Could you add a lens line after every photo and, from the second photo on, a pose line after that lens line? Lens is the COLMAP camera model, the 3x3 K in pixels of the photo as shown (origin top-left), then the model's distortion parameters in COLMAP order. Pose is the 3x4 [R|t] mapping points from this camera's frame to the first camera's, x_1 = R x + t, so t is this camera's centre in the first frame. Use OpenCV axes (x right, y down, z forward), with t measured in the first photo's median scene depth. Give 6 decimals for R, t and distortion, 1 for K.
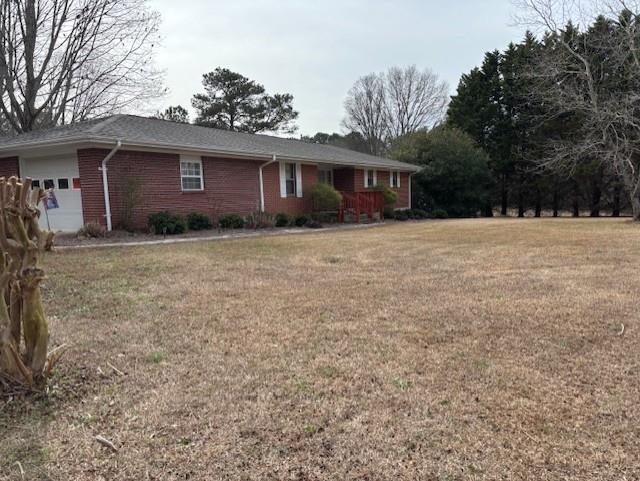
lens RADIAL K [[496.6, 0, 308.3], [0, 496.6, 239.5], [0, 0, 1]] dist [0.039337, -0.002918]
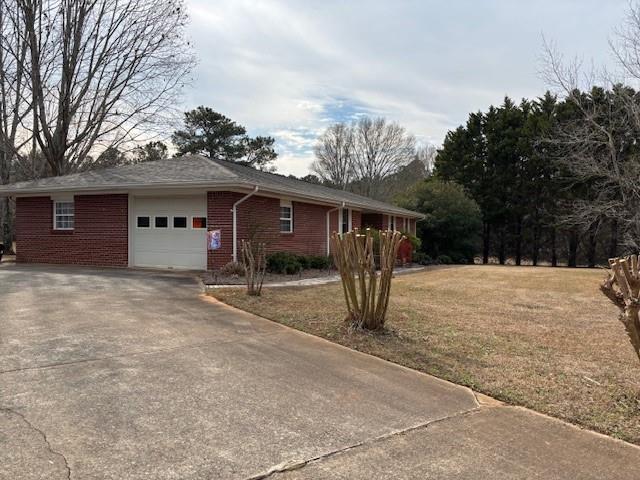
lens RADIAL K [[496.2, 0, 312.5], [0, 496.2, 240.0], [0, 0, 1]] dist [0.065967, -0.080582]
pose [[0.992227, 0.038685, 0.118277, -0.103092], [-0.029256, 0.996330, -0.080441, -0.000195], [-0.120955, 0.076356, 0.989717, -0.014694]]
